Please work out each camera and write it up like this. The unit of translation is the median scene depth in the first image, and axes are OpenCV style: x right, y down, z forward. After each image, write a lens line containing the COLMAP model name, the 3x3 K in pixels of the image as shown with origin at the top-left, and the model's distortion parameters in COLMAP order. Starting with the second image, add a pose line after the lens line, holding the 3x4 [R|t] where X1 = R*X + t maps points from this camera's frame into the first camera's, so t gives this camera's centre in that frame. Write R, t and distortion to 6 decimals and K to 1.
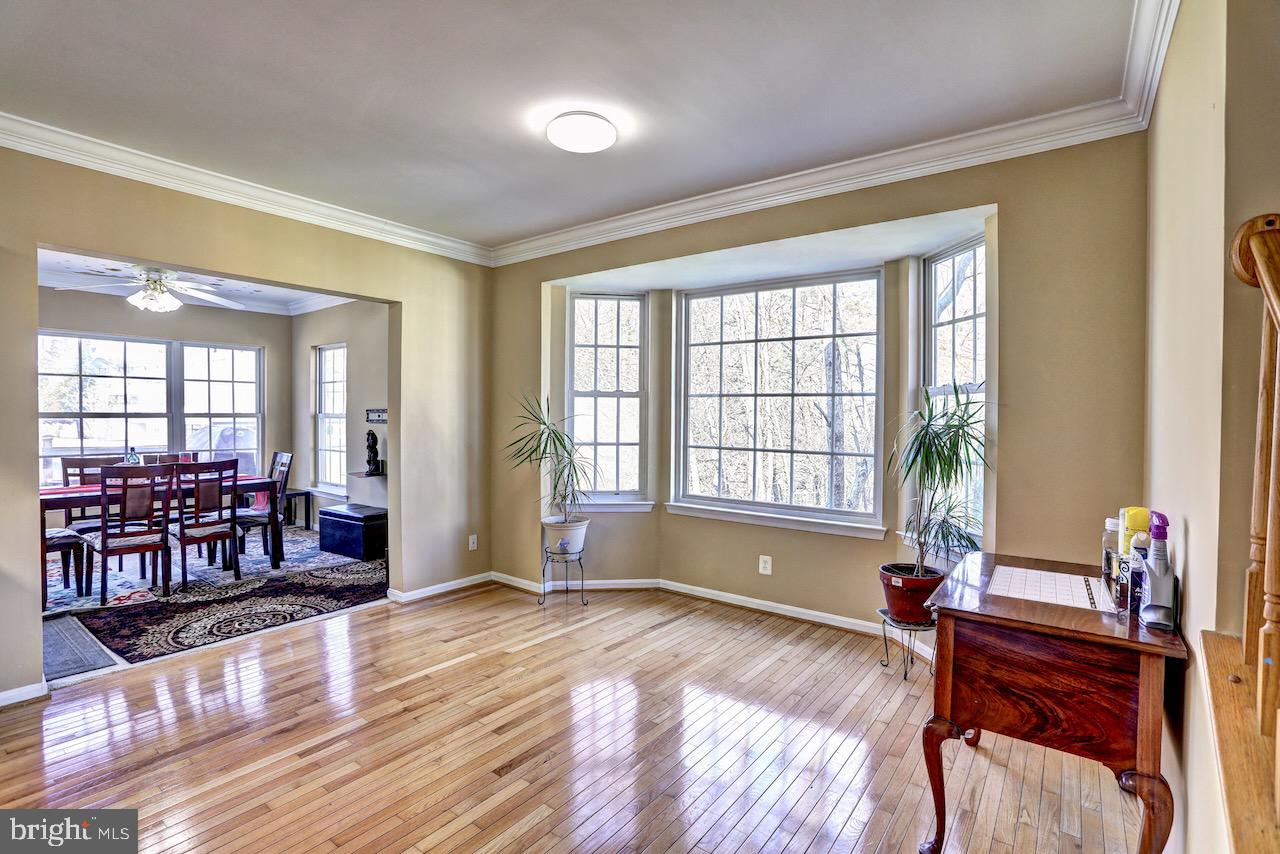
lens RADIAL K [[583.5, 0, 637.5], [0, 583.5, 424.0], [0, 0, 1]] dist [-0.055752, 0.019115]
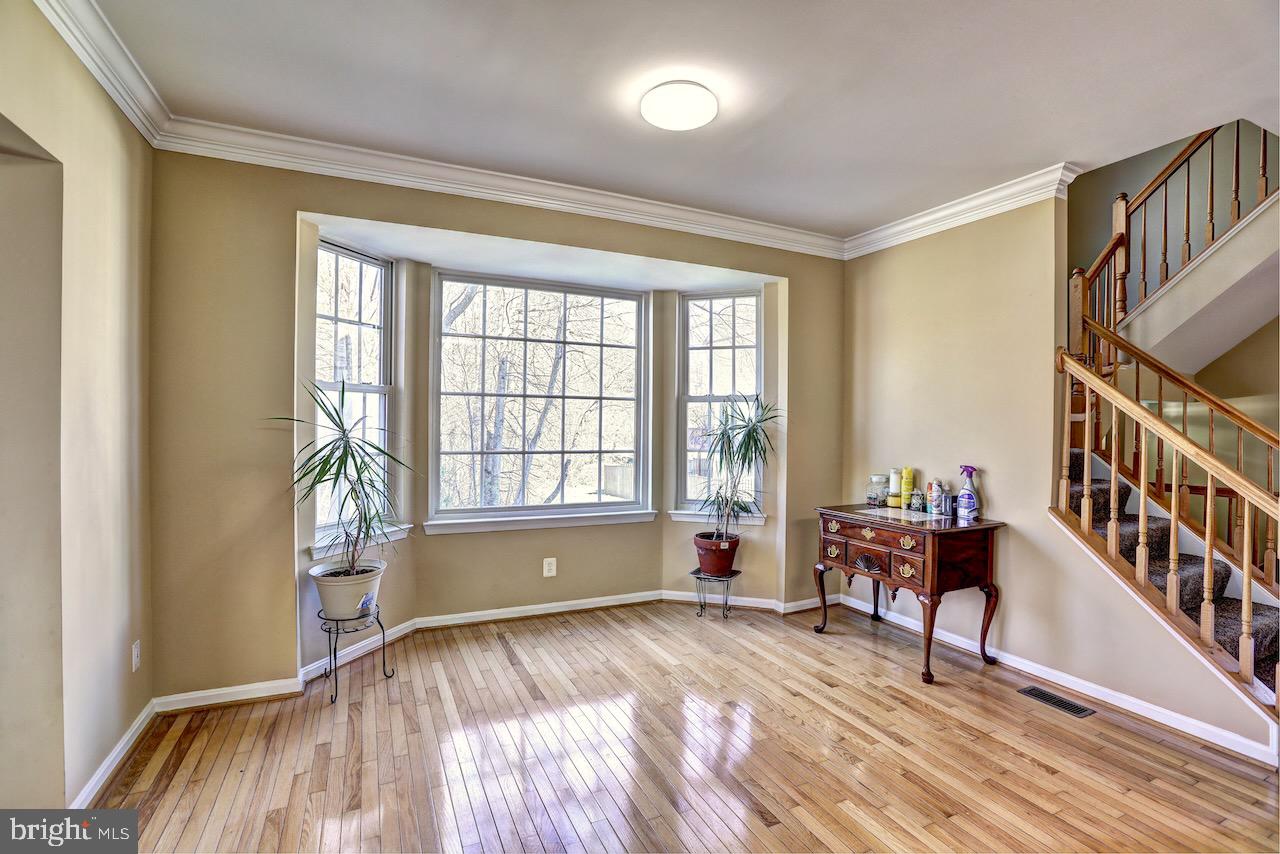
lens RADIAL K [[583.5, 0, 626.9], [0, 583.5, 425.8], [0, 0, 1]] dist [-0.055752, 0.019115]
pose [[0.485407, -0.013867, 0.874178, -0.518497], [0.009341, 0.999899, 0.010674, -0.008333], [-0.874238, 0.002985, 0.485488, 0.354250]]
